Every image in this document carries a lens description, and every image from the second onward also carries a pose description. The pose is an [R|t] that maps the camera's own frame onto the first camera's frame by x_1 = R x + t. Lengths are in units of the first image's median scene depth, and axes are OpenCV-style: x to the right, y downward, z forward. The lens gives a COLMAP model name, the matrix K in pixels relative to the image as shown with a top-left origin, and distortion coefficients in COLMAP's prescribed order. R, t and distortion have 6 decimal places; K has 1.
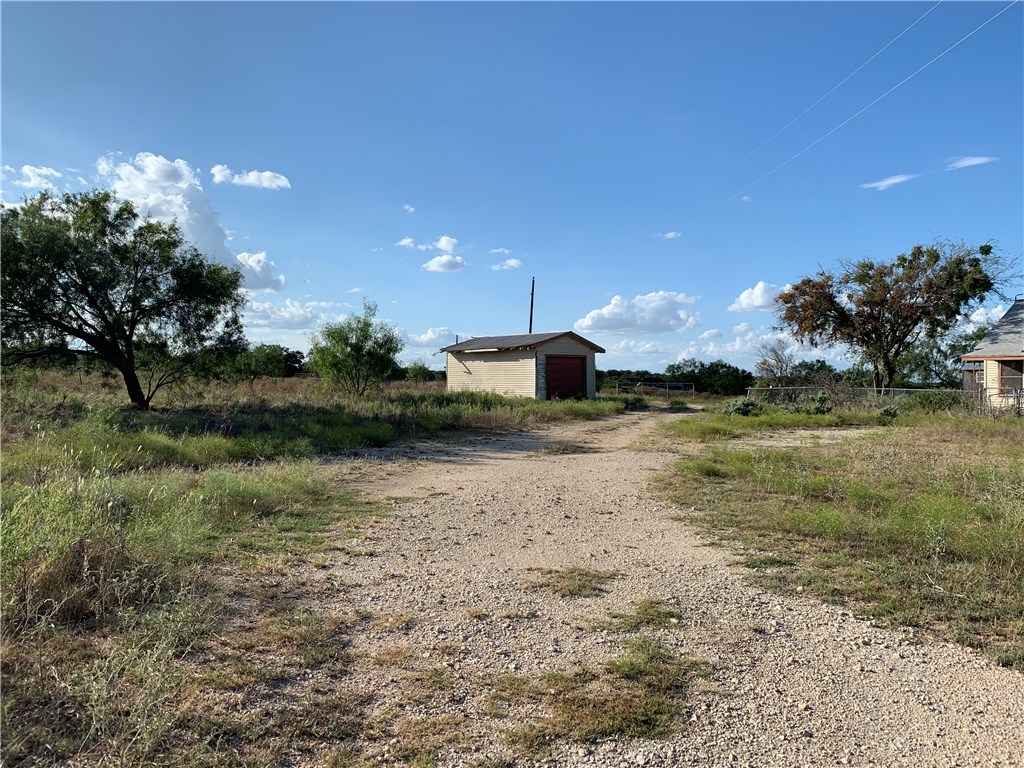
lens RADIAL K [[778.9, 0, 508.1], [0, 778.9, 383.0], [0, 0, 1]] dist [0.002622, -0.001497]
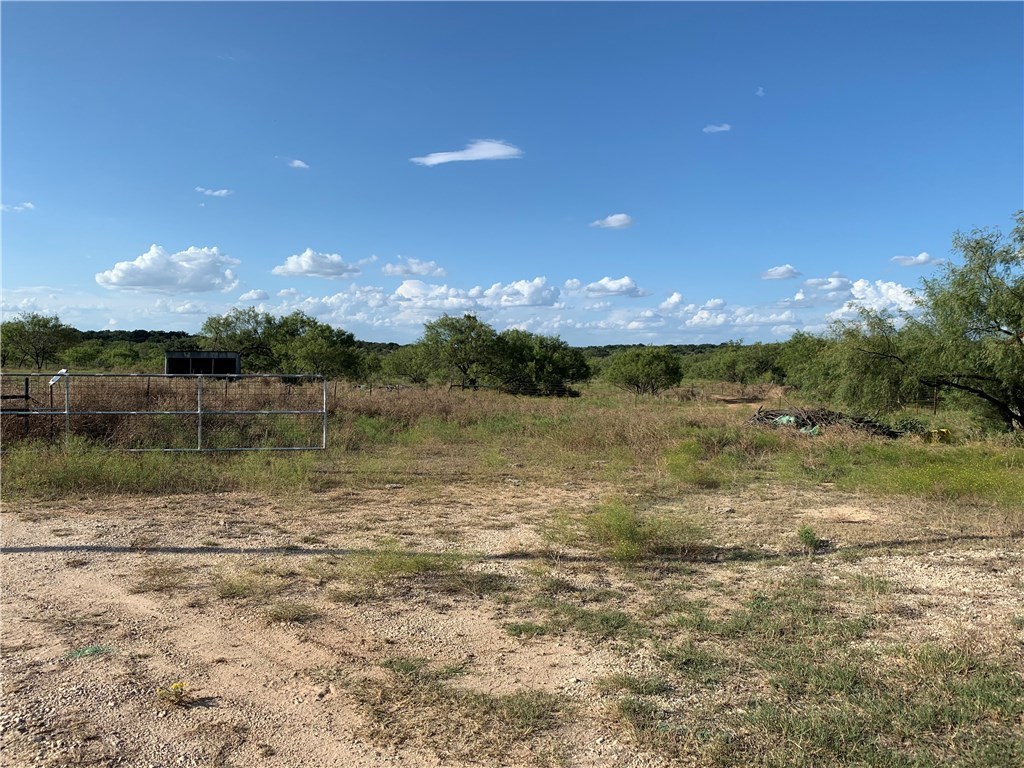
lens RADIAL K [[778.9, 0, 508.1], [0, 778.9, 383.0], [0, 0, 1]] dist [0.002622, -0.001497]
pose [[0.845330, -0.016155, 0.534000, 0.125718], [-0.008730, 0.998992, 0.044043, -0.004821], [-0.534173, -0.041892, 0.844336, 0.584246]]
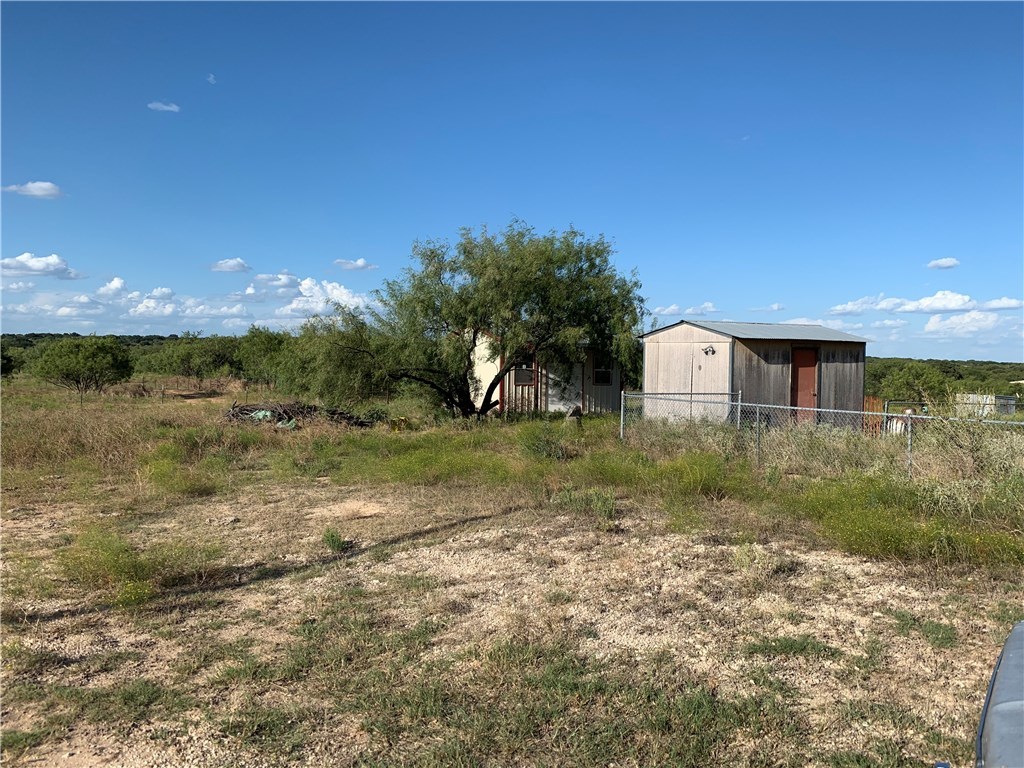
lens RADIAL K [[780.6, 0, 511.6], [0, 780.6, 362.5], [0, 0, 1]] dist [0.044558, -0.035332]
pose [[0.325392, -0.004053, 0.945571, 0.166642], [-0.027146, 0.999539, 0.013626, -0.000135], [-0.945190, -0.030103, 0.325132, 0.787100]]
